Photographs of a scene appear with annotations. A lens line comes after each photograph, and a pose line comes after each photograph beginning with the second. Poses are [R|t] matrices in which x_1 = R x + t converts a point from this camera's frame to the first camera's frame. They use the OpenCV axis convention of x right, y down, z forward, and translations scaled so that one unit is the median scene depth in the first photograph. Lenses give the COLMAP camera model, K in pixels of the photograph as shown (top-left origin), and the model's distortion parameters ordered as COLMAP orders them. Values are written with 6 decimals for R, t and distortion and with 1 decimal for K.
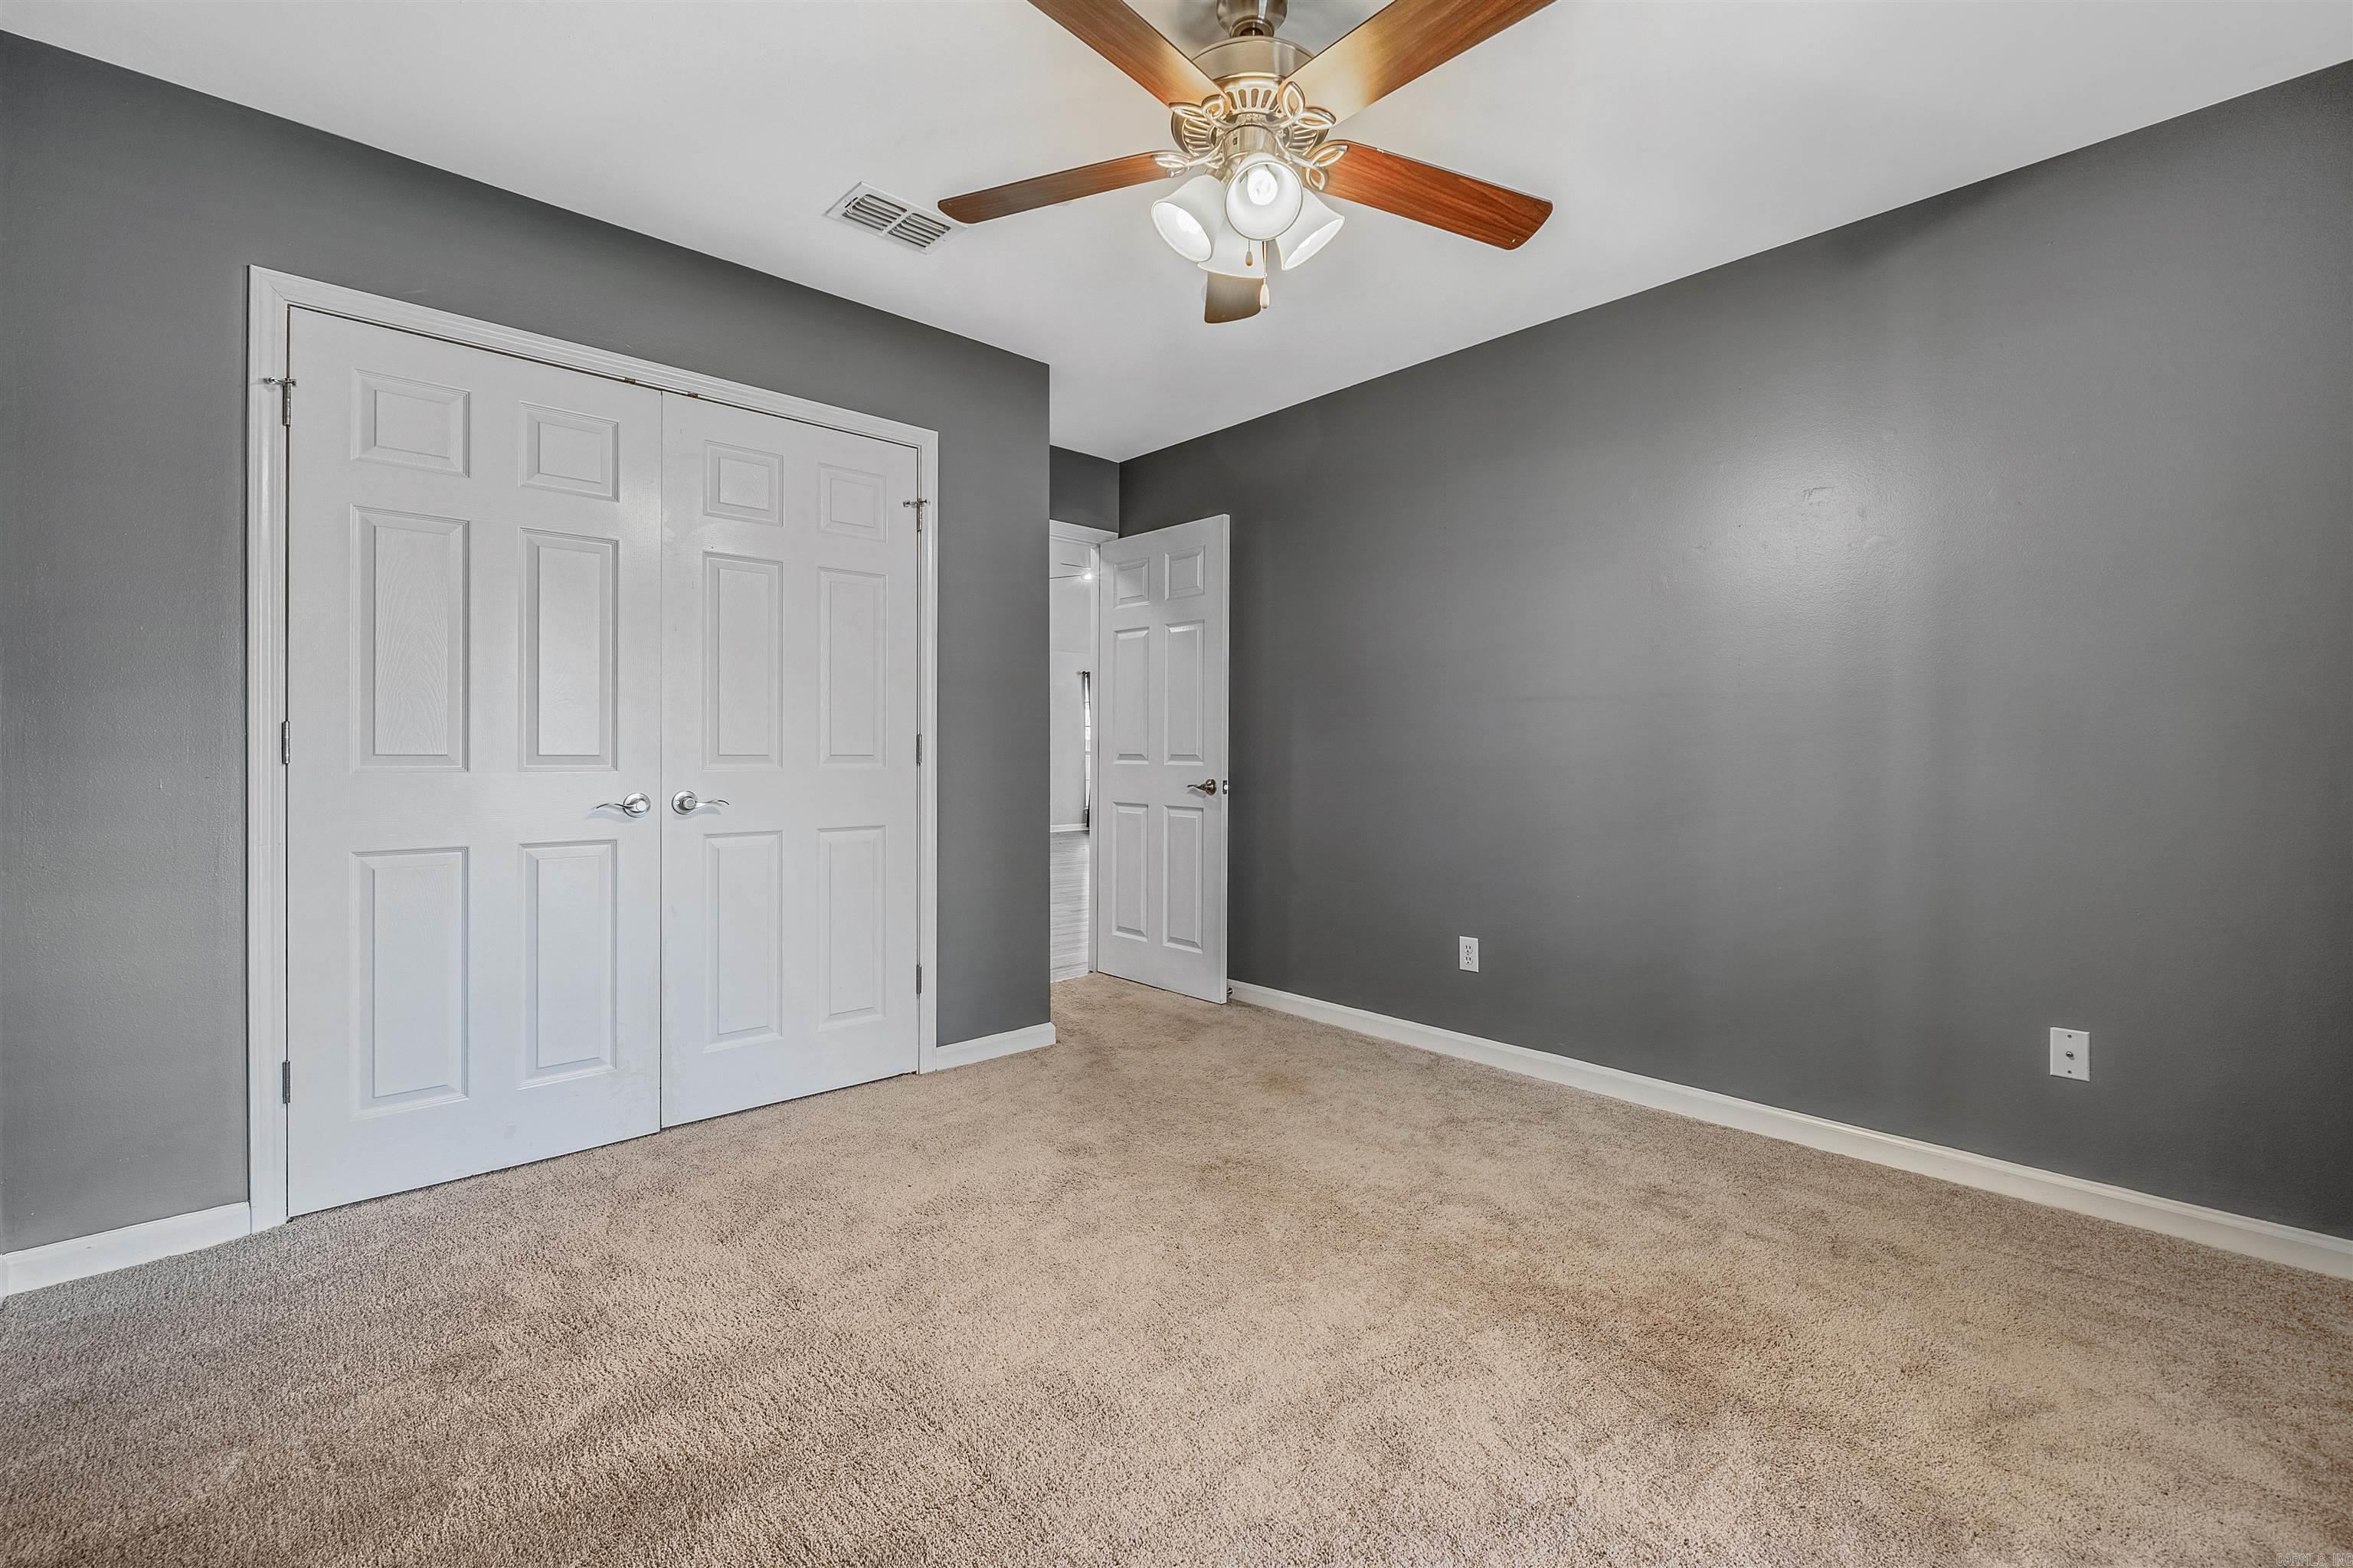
lens RADIAL K [[1000.1, 0, 1175.1], [0, 1000.1, 753.3], [0, 0, 1]] dist [-0.003283, -0.000419]
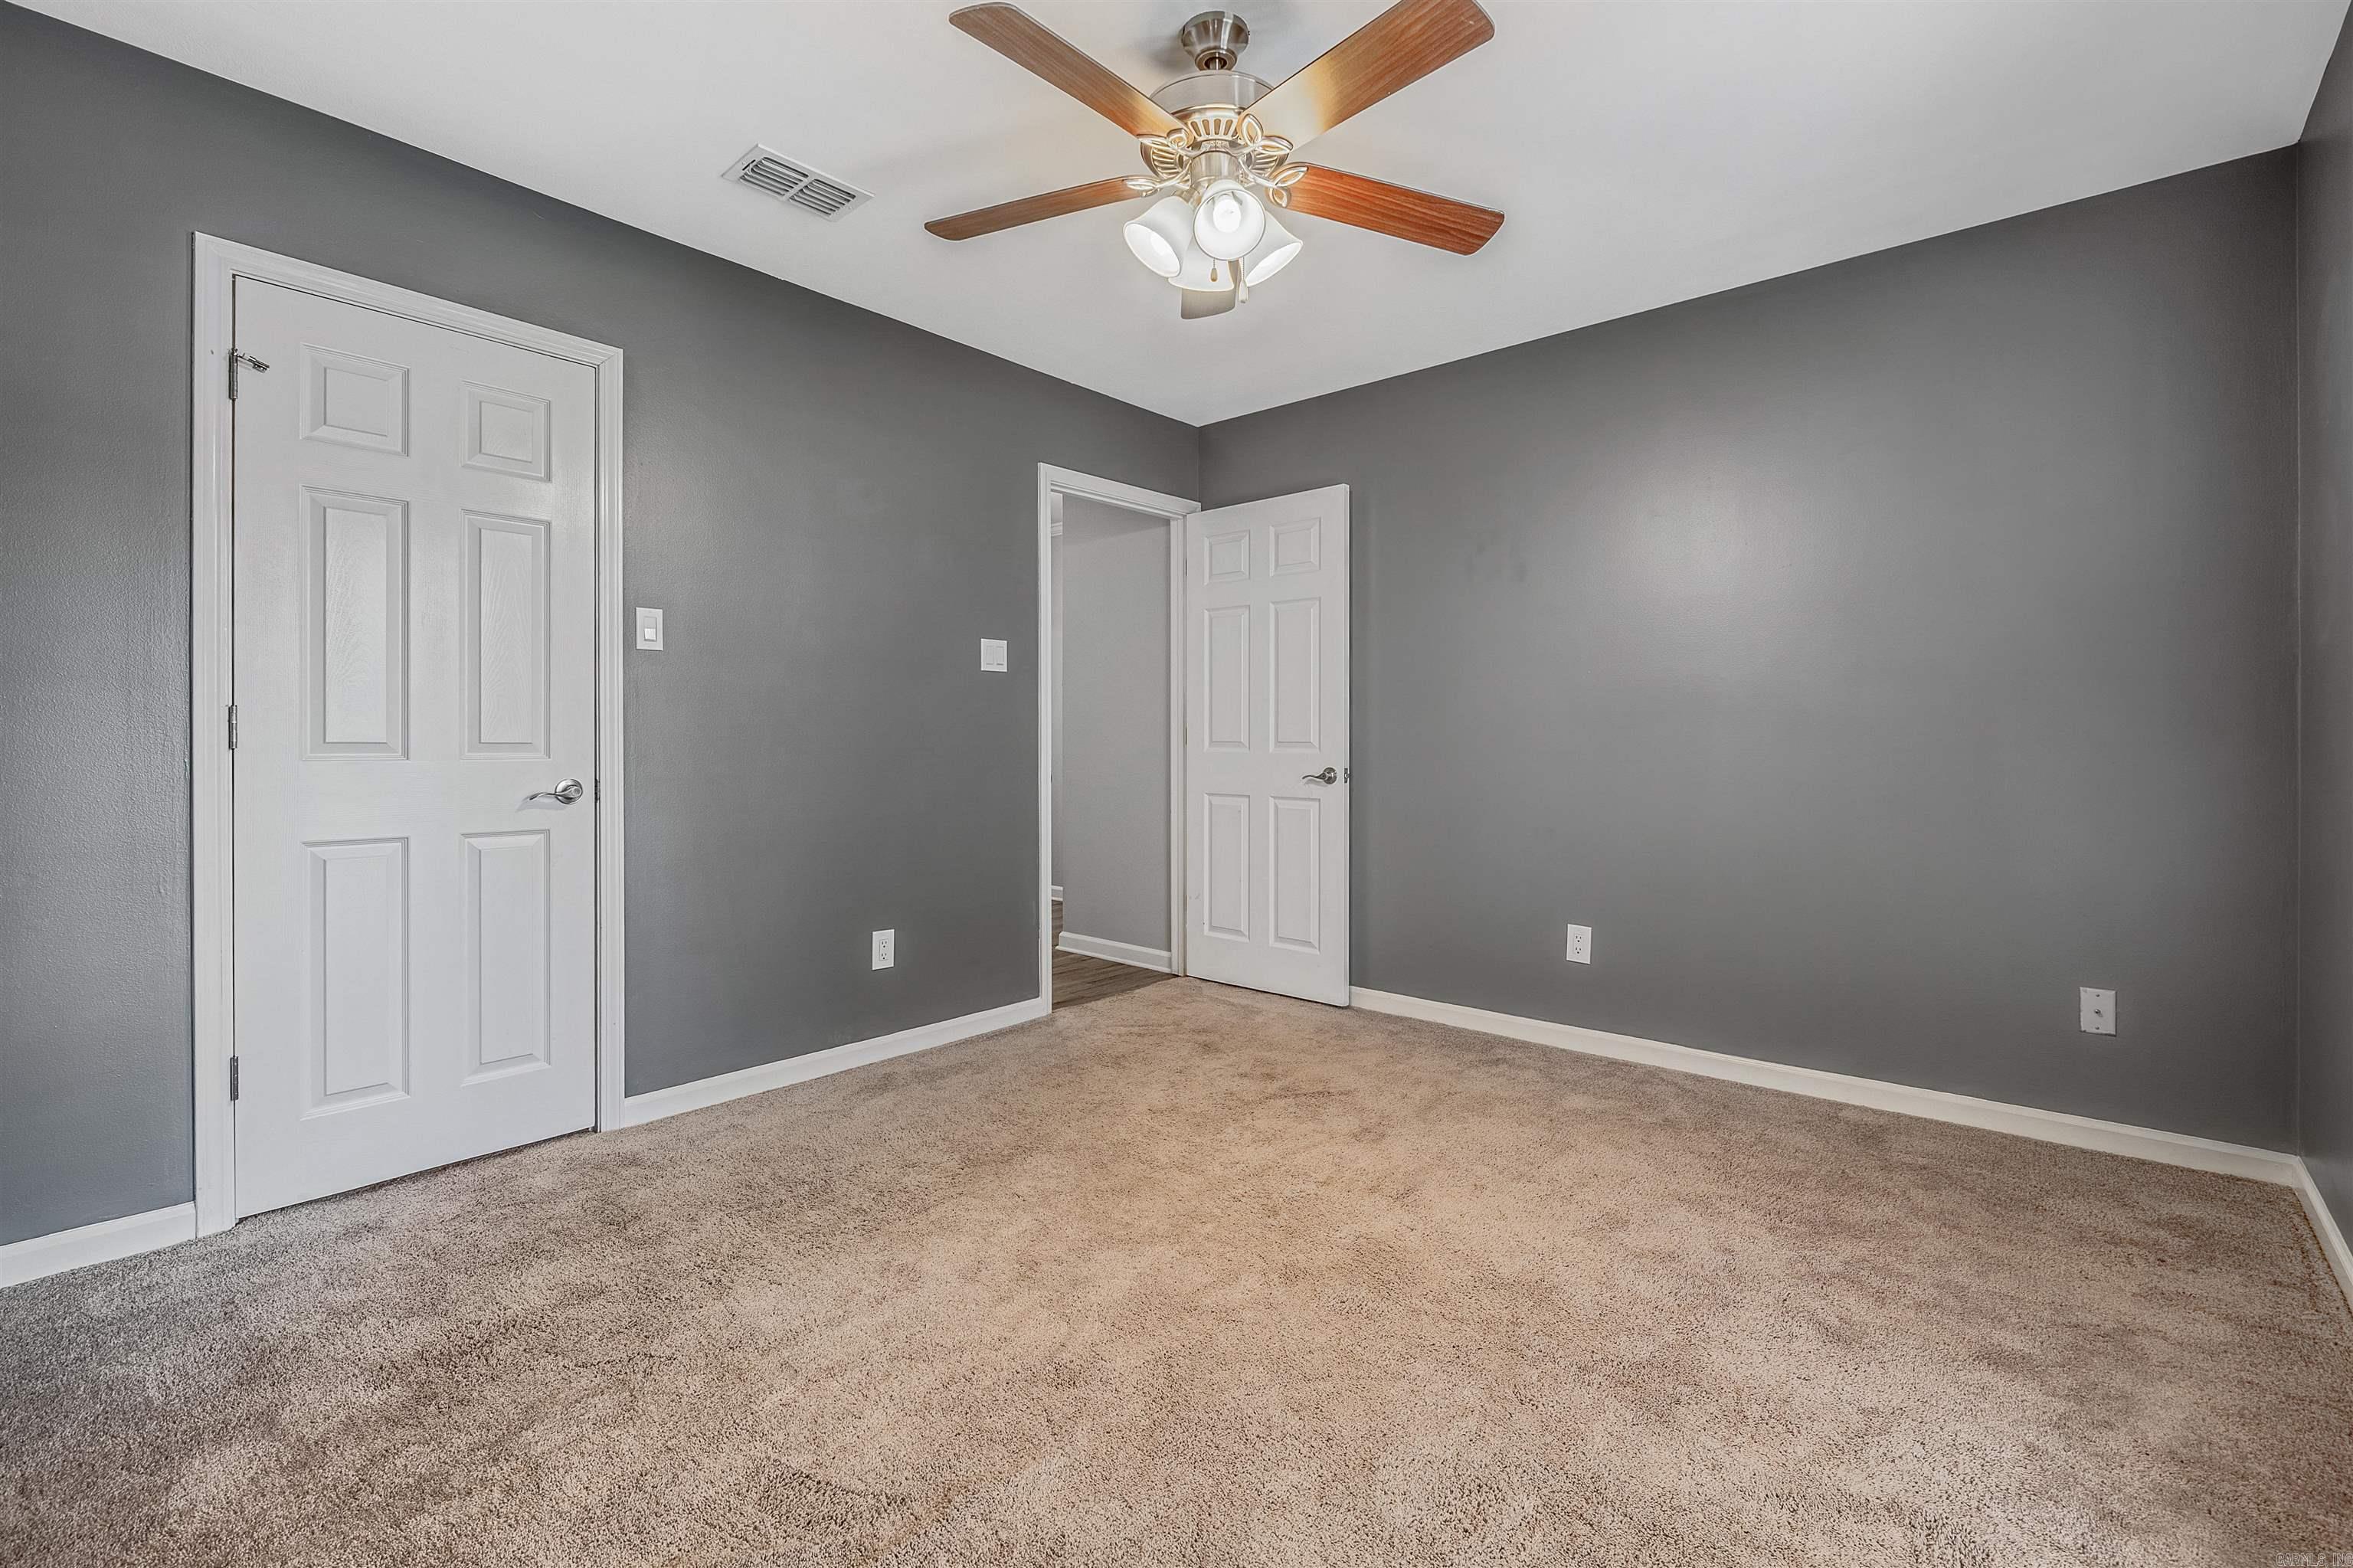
lens RADIAL K [[1037.5, 0, 1177.8], [0, 1037.5, 744.0], [0, 0, 1]] dist [-0.027675, 0.022165]
pose [[0.994118, 0.005898, 0.108142, -0.077877], [-0.005927, 0.999982, -0.000060, -0.001455], [-0.108140, -0.000581, 0.994135, -0.081409]]
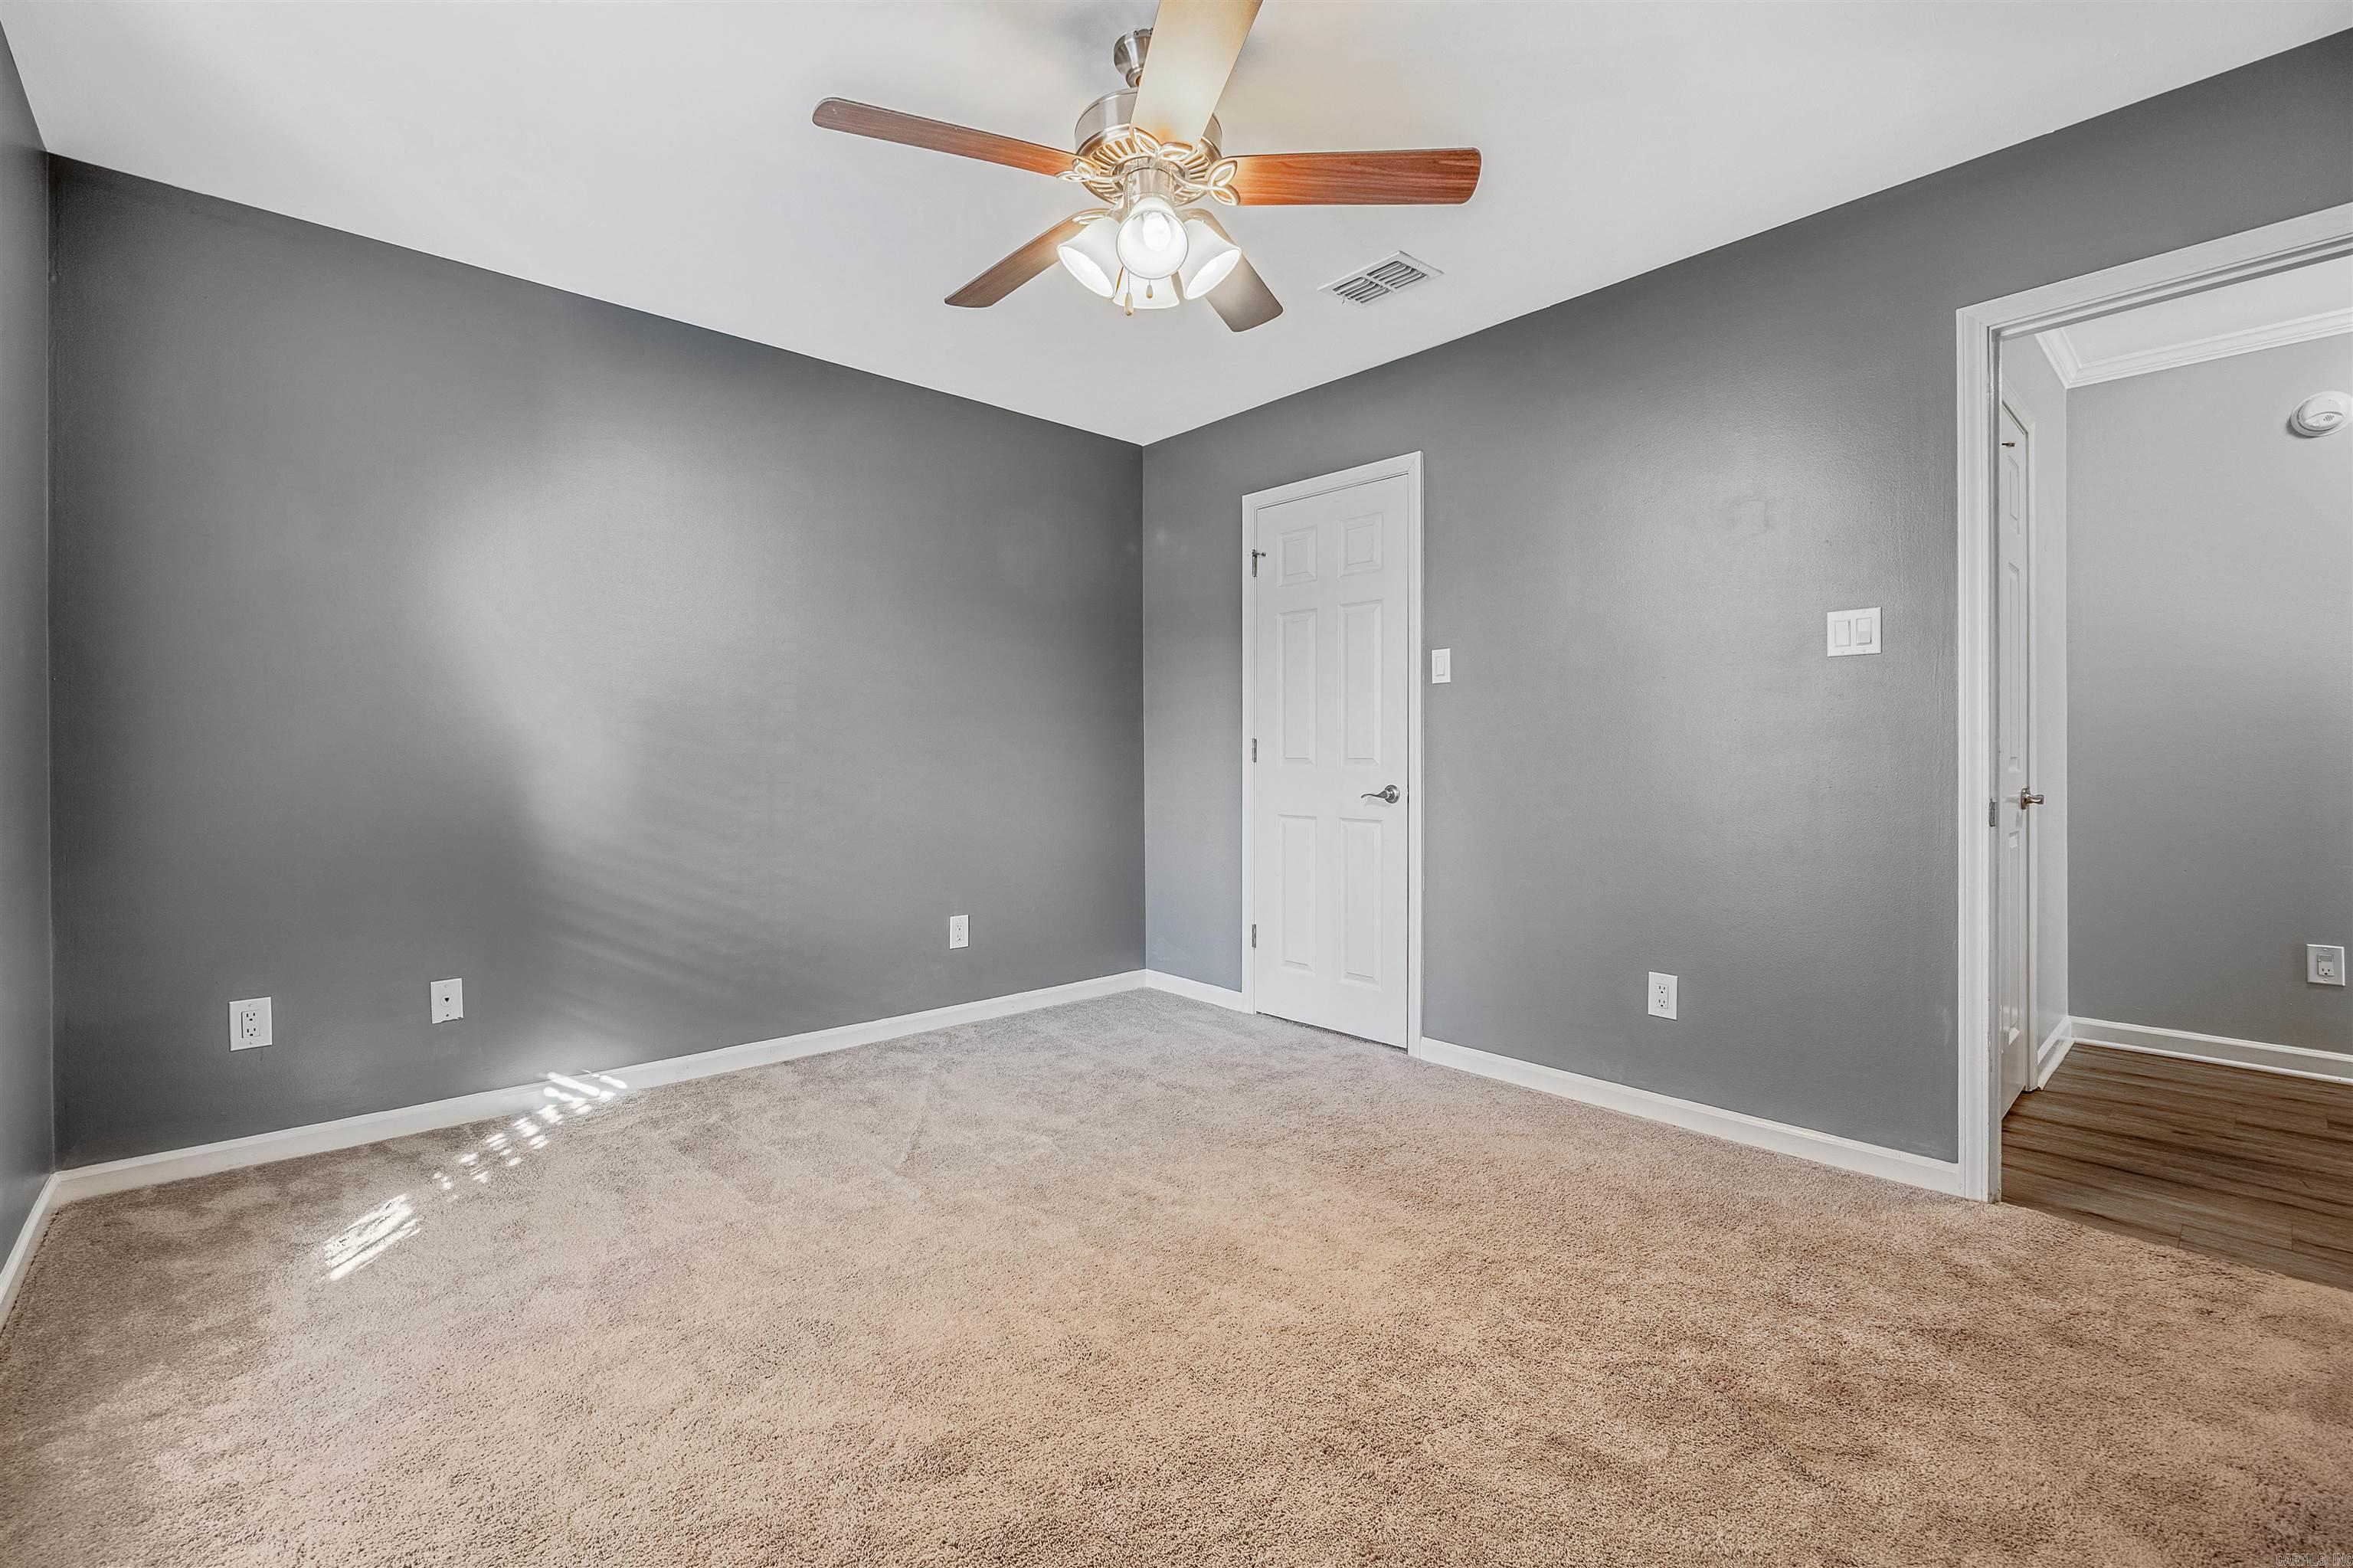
lens RADIAL K [[978.5, 0, 1073.3], [0, 978.5, 779.8], [0, 0, 1]] dist [0.001316, 0.000008]
pose [[-0.089659, 0.022007, -0.995729, 0.815182], [0.011275, 0.999714, 0.021079, 0.000275], [0.995909, -0.009337, -0.089881, 0.734879]]
